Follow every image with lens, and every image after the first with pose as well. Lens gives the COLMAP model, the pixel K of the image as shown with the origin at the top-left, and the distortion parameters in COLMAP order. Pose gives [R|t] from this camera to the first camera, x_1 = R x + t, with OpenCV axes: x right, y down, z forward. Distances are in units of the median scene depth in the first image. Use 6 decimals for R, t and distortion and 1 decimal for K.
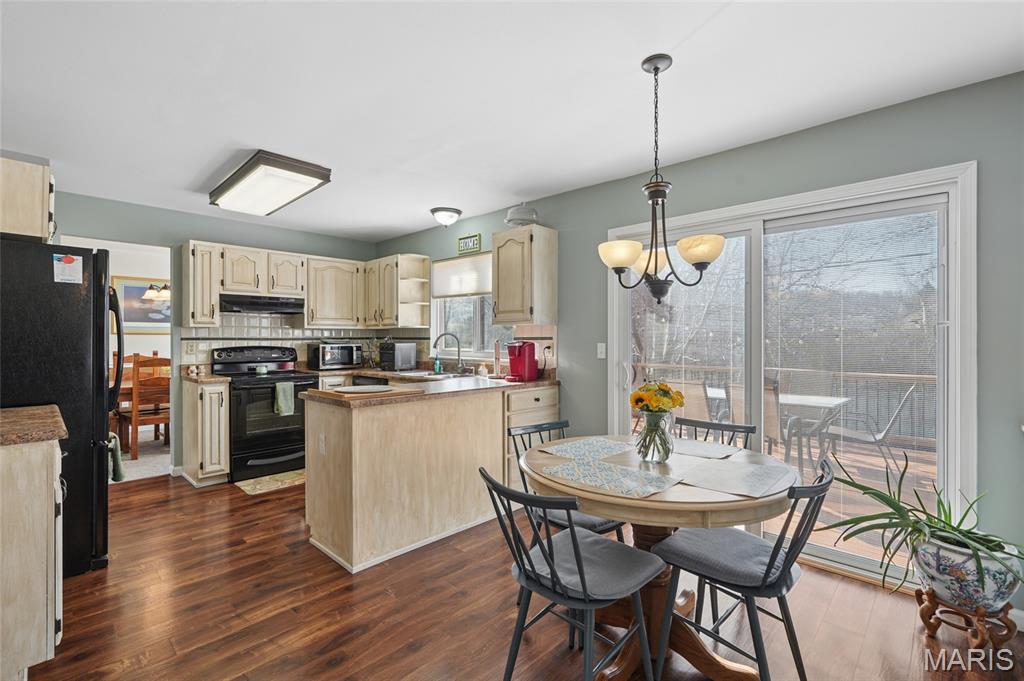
lens RADIAL K [[455.6, 0, 511.9], [0, 455.6, 337.6], [0, 0, 1]] dist [-0.007209, 0.002203]
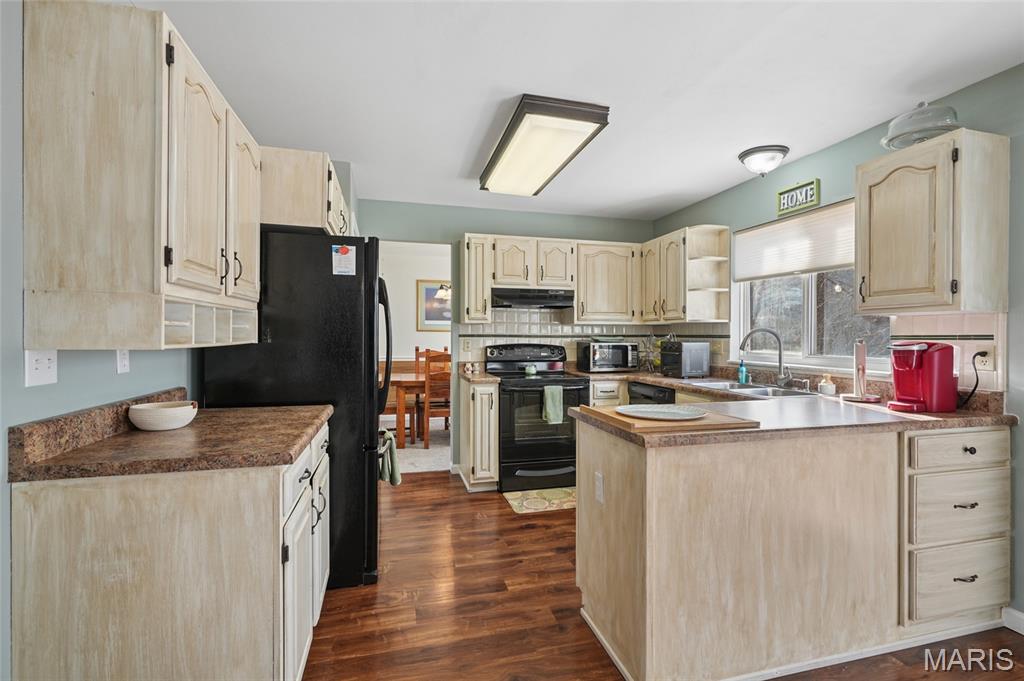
lens RADIAL K [[455.6, 0, 512.7], [0, 455.6, 337.9], [0, 0, 1]] dist [-0.007209, 0.002203]
pose [[0.848879, 0.006425, -0.528548, -0.116400], [-0.003864, 0.999975, 0.005950, 0.001241], [0.528573, -0.003009, 0.848883, 0.242678]]
